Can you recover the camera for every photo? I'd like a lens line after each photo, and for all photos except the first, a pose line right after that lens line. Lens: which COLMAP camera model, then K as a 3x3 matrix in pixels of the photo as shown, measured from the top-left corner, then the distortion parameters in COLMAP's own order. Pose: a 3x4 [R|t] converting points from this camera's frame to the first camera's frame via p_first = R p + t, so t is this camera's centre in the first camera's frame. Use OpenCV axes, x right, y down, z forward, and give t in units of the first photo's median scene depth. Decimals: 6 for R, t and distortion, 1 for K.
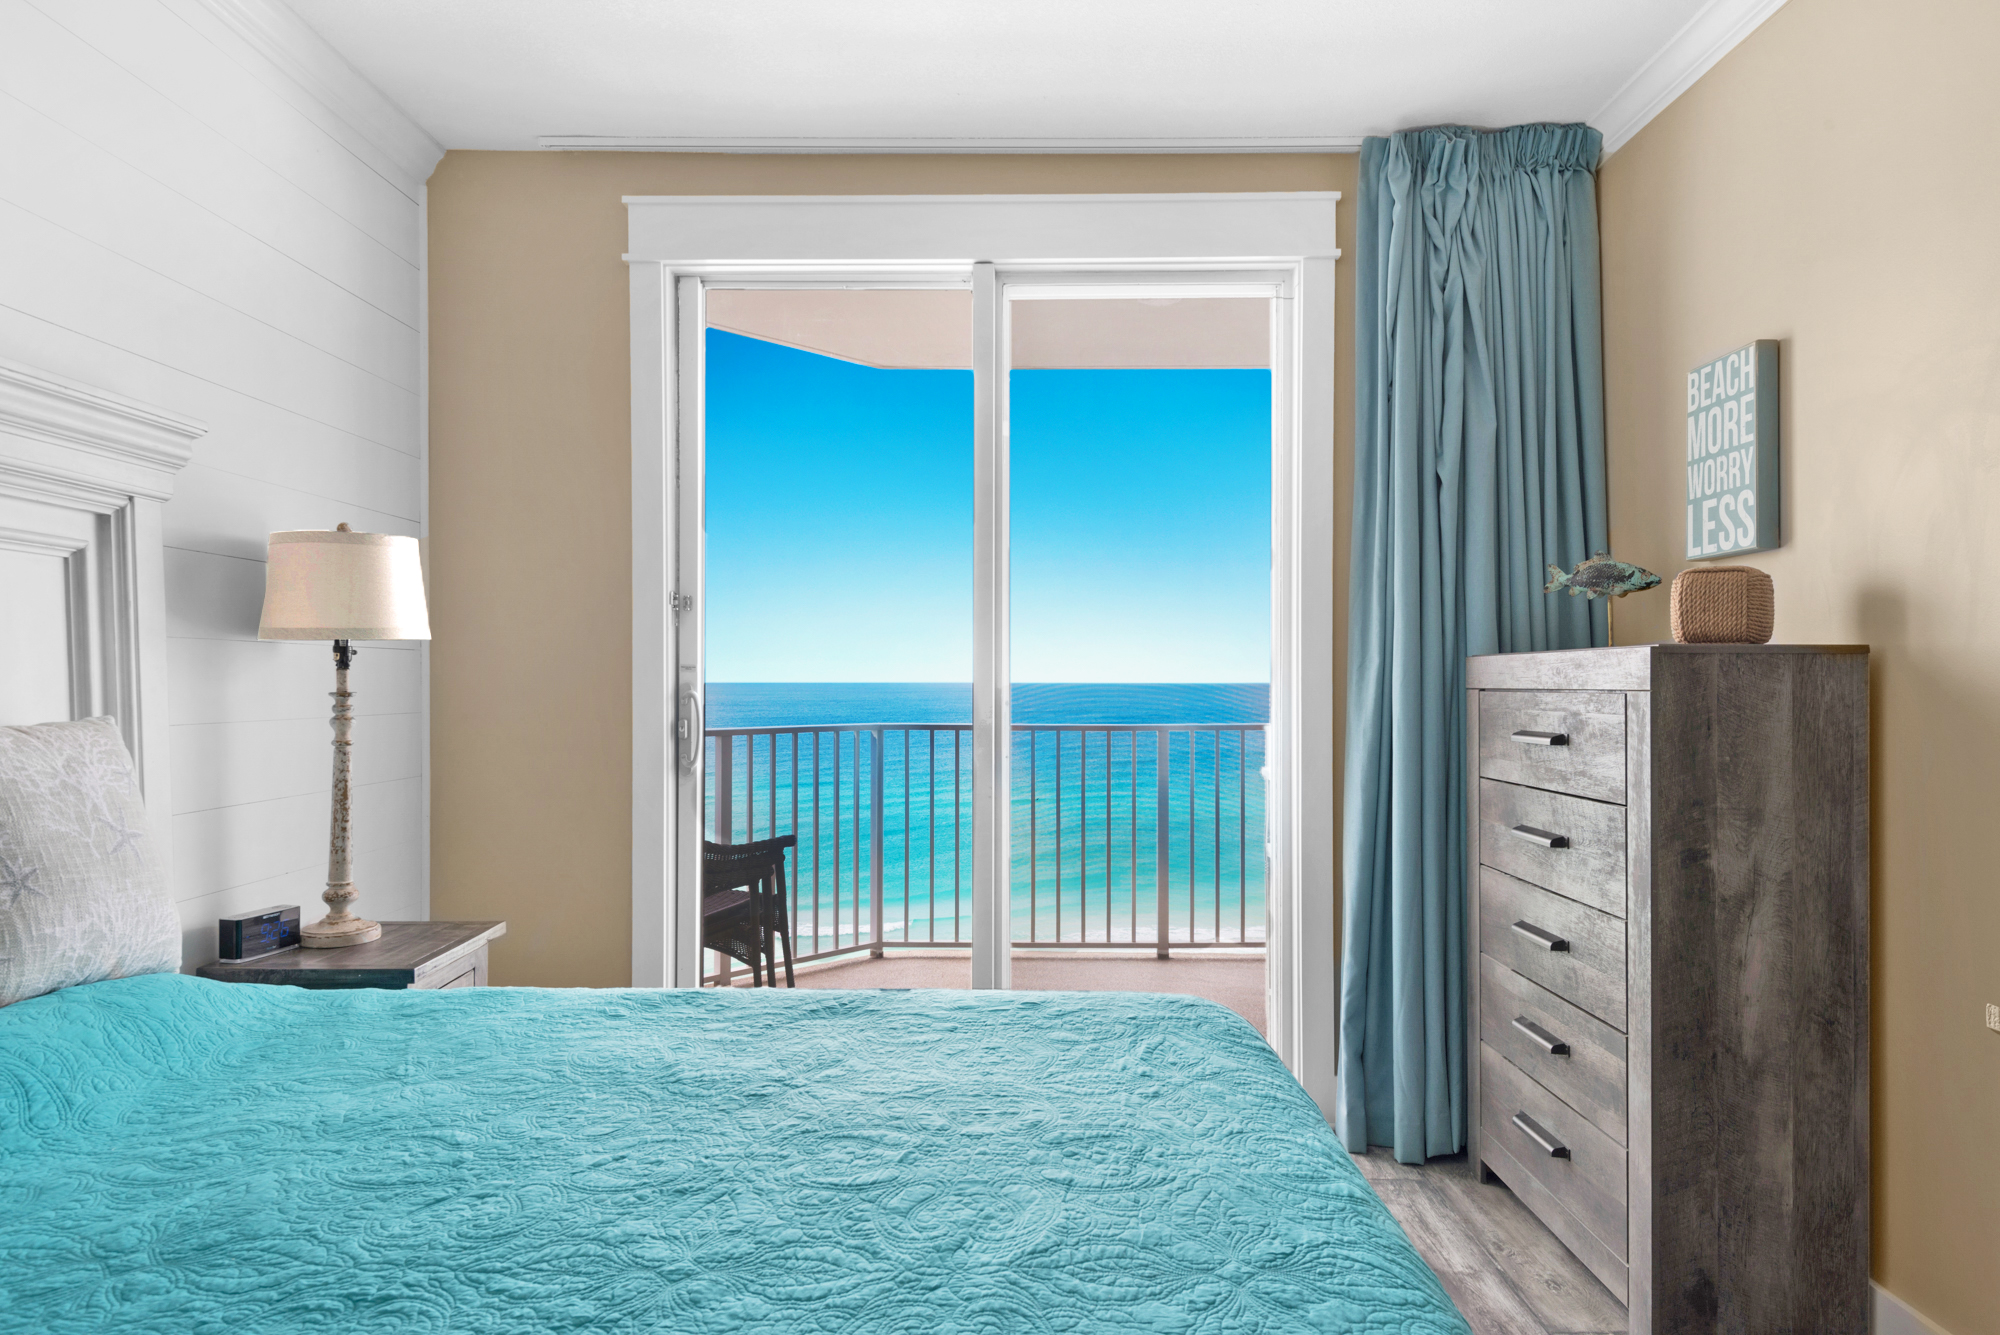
lens RADIAL K [[1235.3, 0, 1000.0], [0, 1235.3, 667.5], [0, 0, 1]] dist [0.003751, 0.000378]
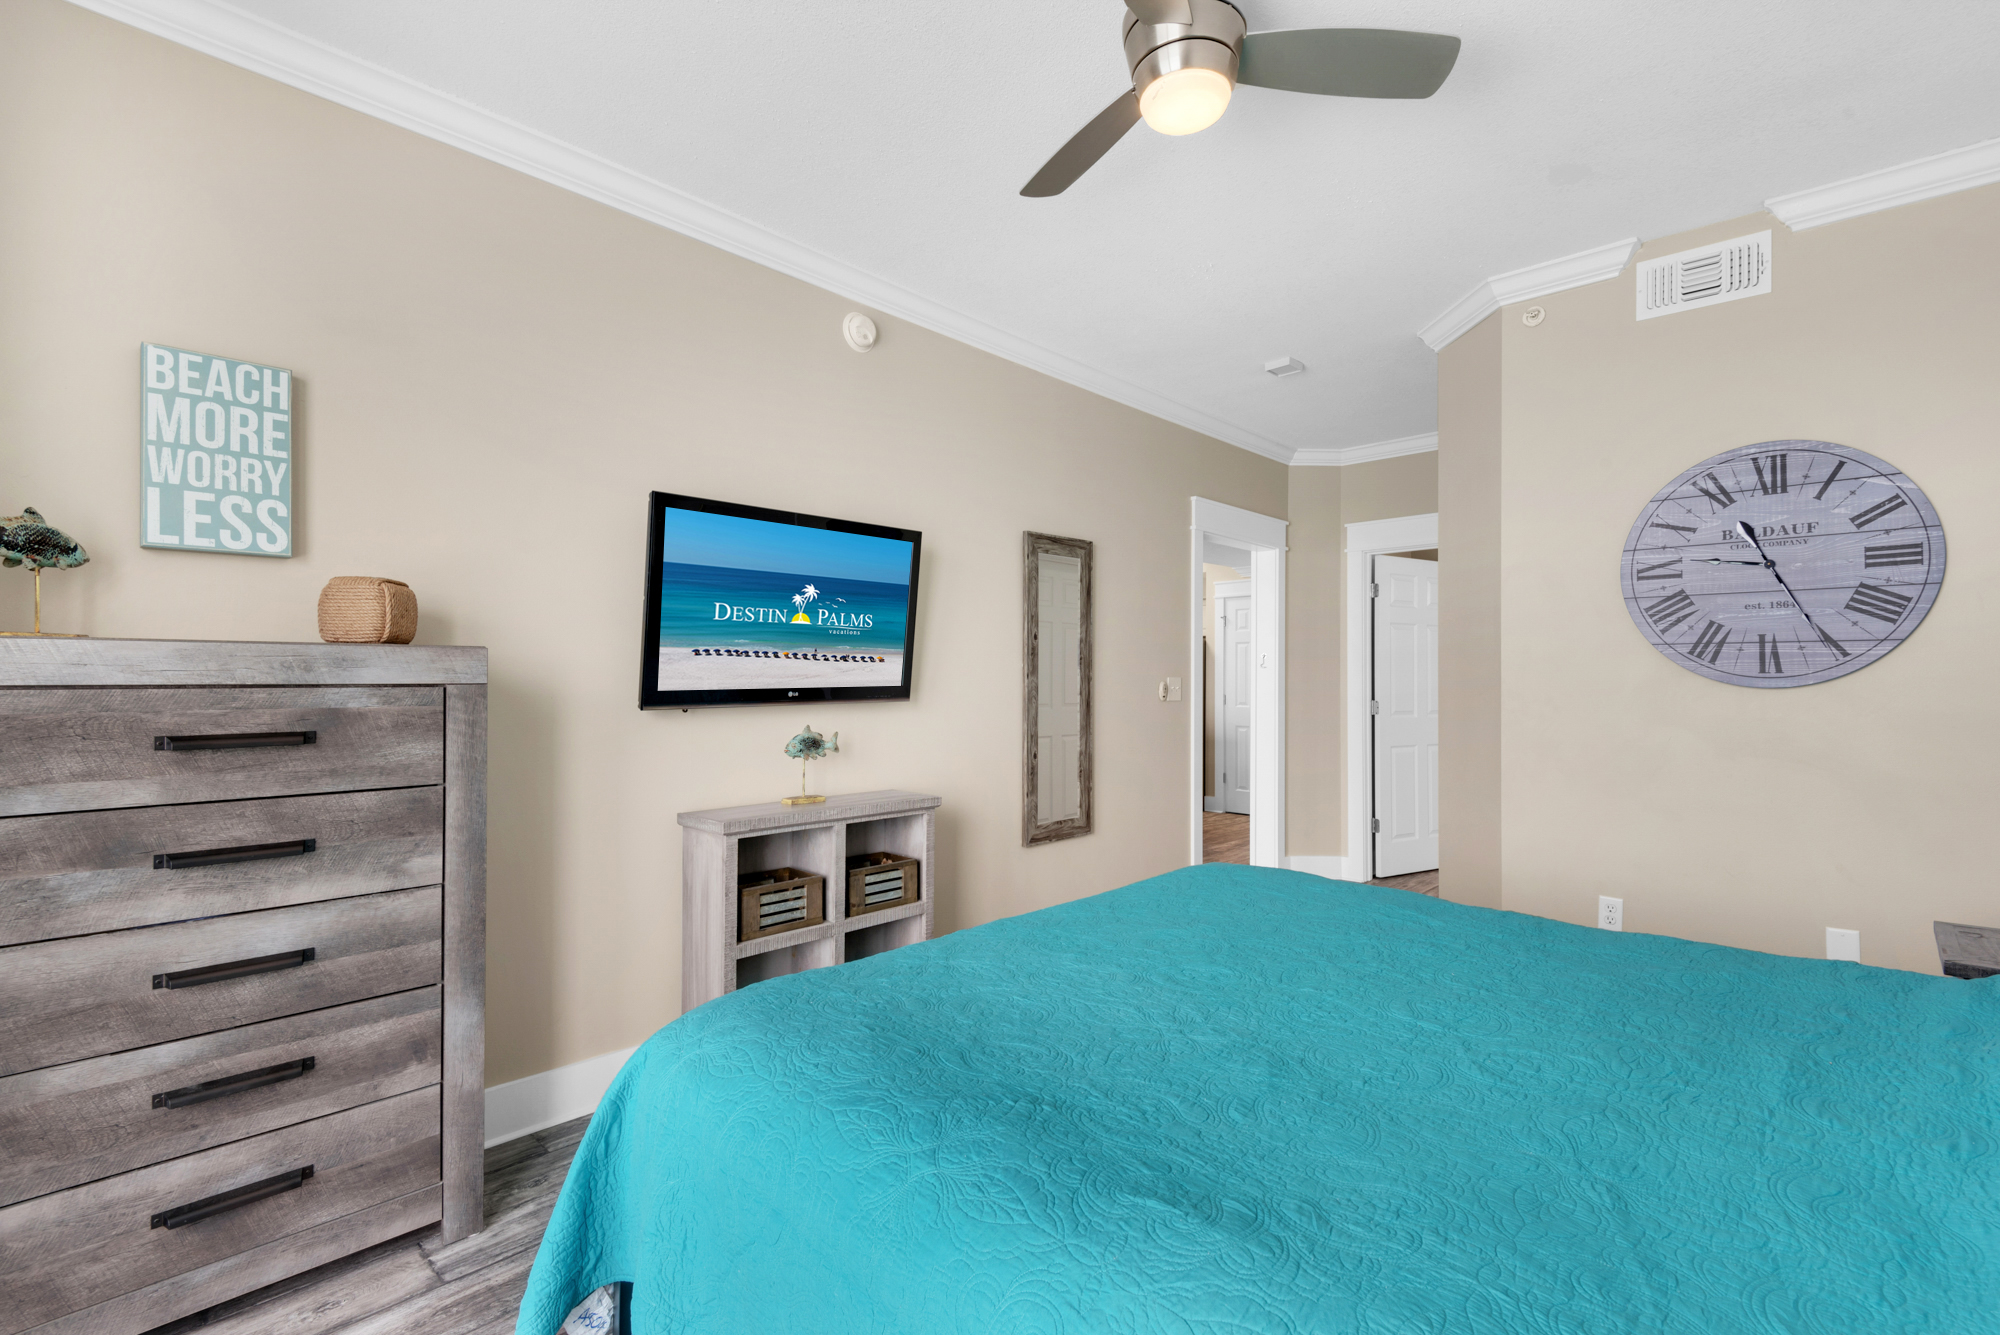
lens RADIAL K [[882.4, 0, 1003.0], [0, 882.4, 688.6], [0, 0, 1]] dist [-0.018286, -0.000579]
pose [[-0.746490, -0.012160, 0.665285, -0.376378], [-0.011732, 0.999918, 0.005112, 0.010683], [-0.665293, -0.003989, -0.746572, 1.109082]]
